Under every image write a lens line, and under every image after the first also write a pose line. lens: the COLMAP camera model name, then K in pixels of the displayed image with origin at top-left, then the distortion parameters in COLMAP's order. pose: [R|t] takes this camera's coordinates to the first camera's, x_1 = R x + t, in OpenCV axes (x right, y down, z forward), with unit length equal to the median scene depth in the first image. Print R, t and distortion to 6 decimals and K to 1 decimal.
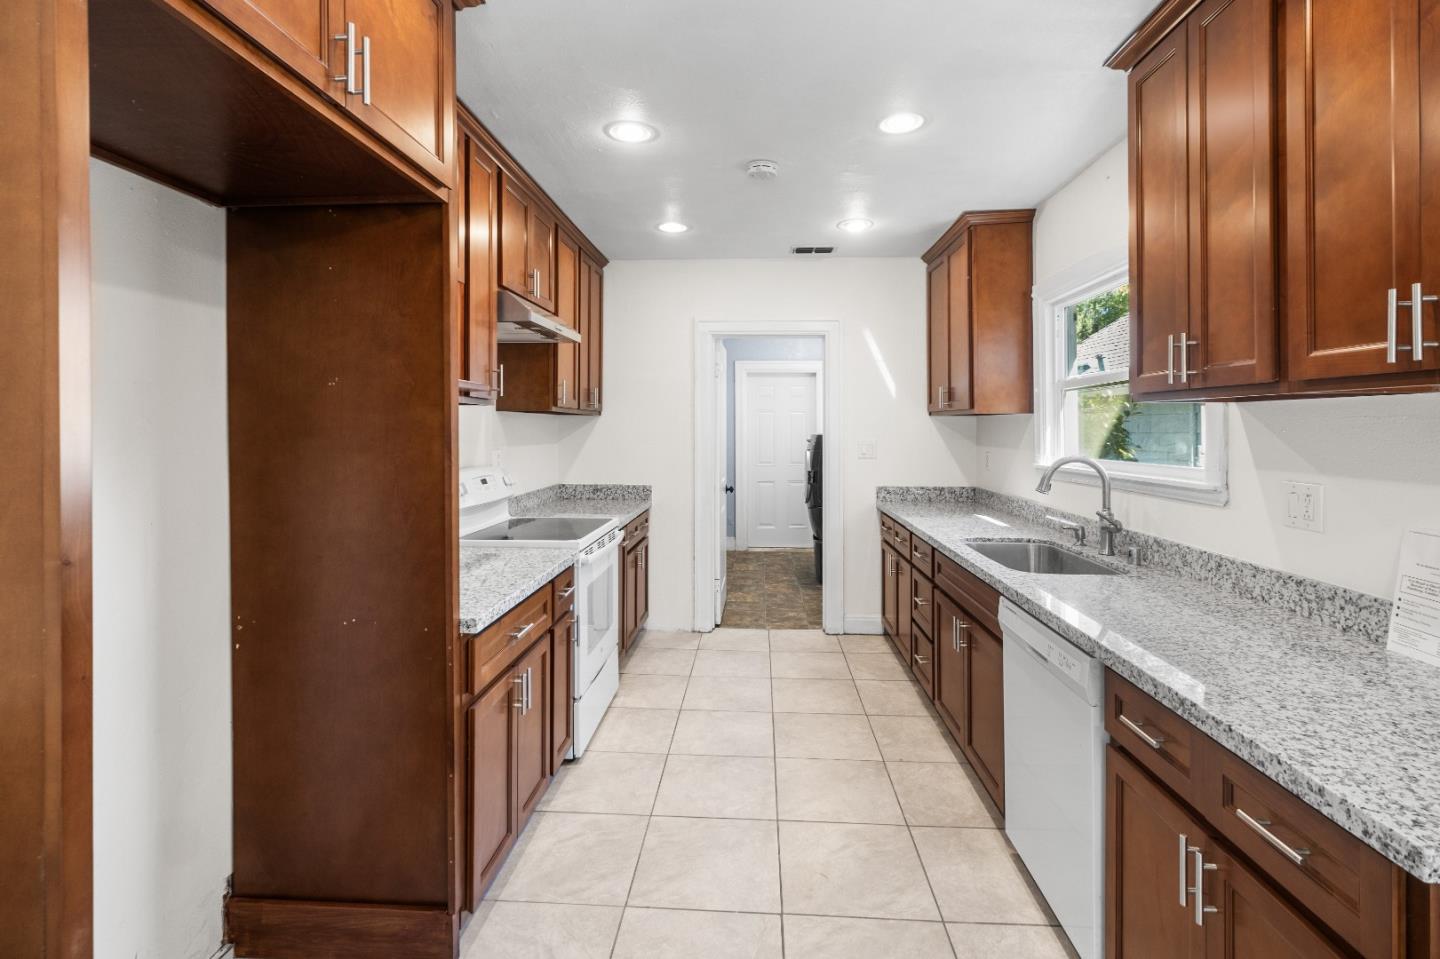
lens RADIAL K [[672.7, 0, 711.5], [0, 672.7, 421.5], [0, 0, 1]] dist [0.000957, -0.000371]
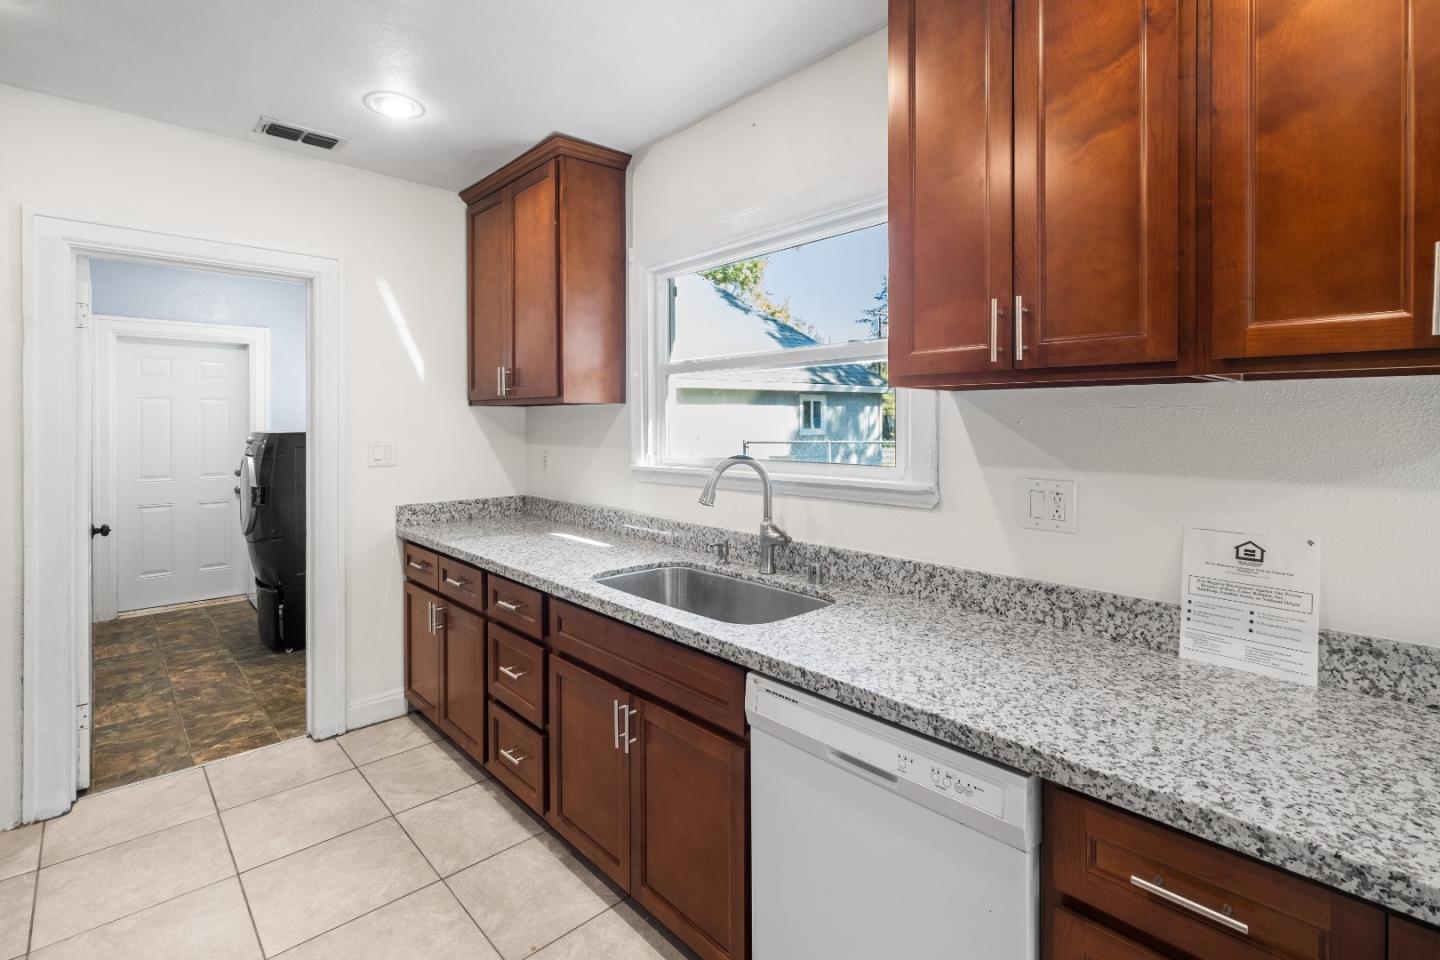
lens RADIAL K [[672.7, 0, 711.5], [0, 672.7, 422.0], [0, 0, 1]] dist [0.000957, -0.000371]
pose [[0.686695, -0.001274, 0.726944, -0.058318], [-0.004496, 0.999972, 0.006000, 0.005923], [-0.726931, -0.007388, 0.686670, 0.431775]]
